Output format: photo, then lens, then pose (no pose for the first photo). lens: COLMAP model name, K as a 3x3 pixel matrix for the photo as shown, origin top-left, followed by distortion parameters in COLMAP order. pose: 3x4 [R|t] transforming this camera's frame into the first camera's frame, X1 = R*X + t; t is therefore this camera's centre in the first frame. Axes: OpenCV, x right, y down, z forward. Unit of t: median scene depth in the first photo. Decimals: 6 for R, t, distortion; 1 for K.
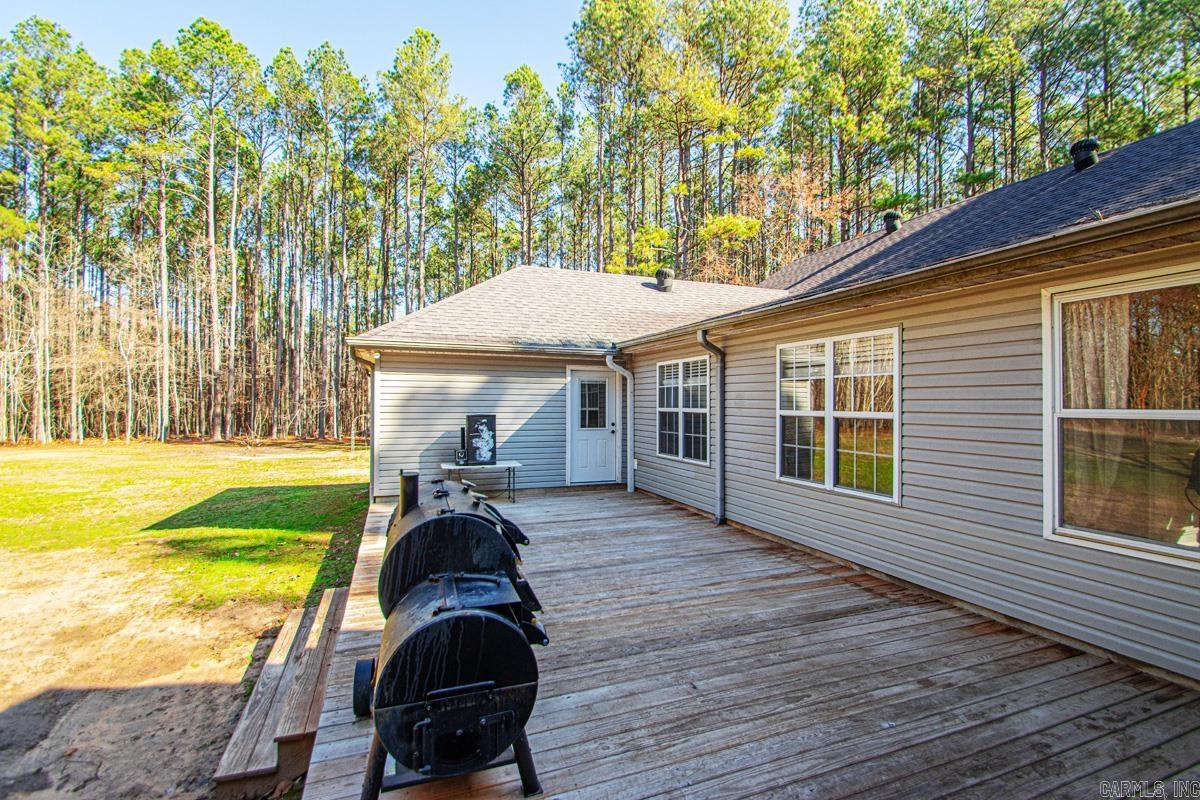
lens RADIAL K [[552.7, 0, 611.0], [0, 552.7, 402.2], [0, 0, 1]] dist [0.008941, -0.013691]
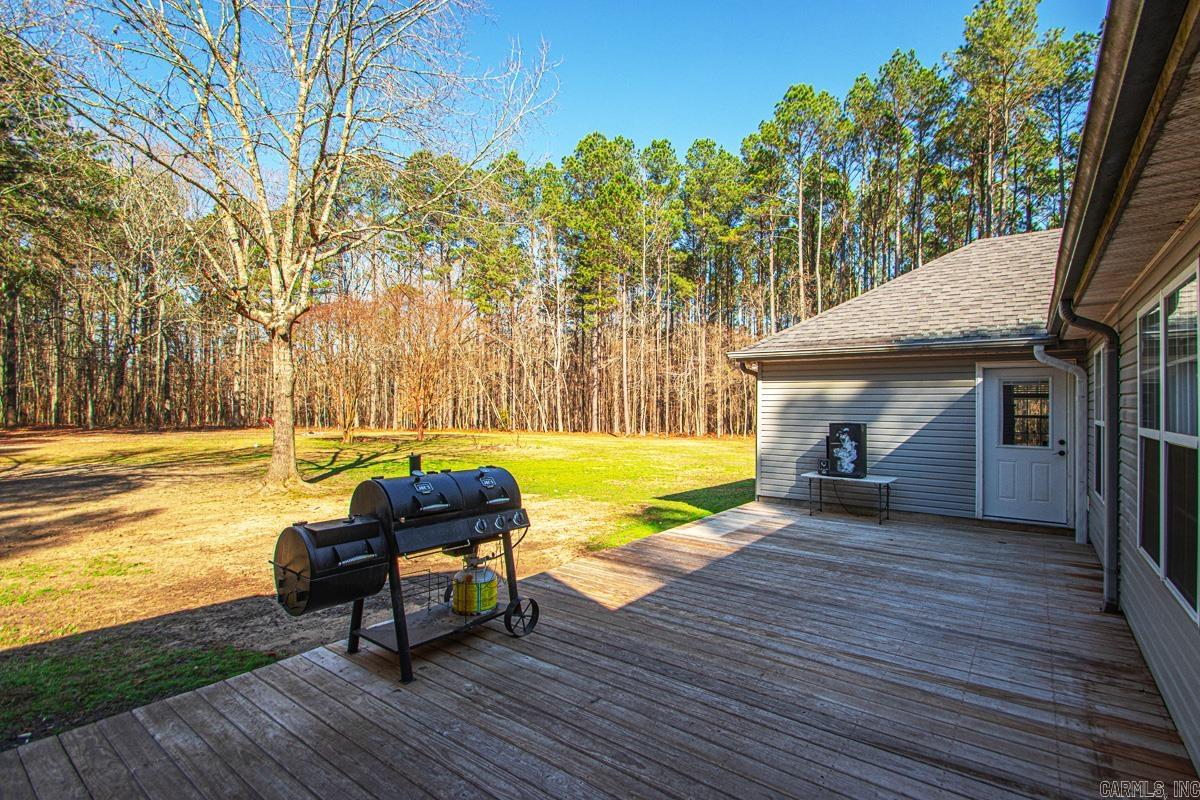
lens RADIAL K [[552.7, 0, 611.0], [0, 552.7, 402.2], [0, 0, 1]] dist [0.008941, -0.013691]
pose [[0.531506, -0.005263, -0.847038, 0.341851], [-0.003594, 0.999958, -0.008468, -0.003136], [0.847047, 0.007545, 0.531465, 0.170161]]
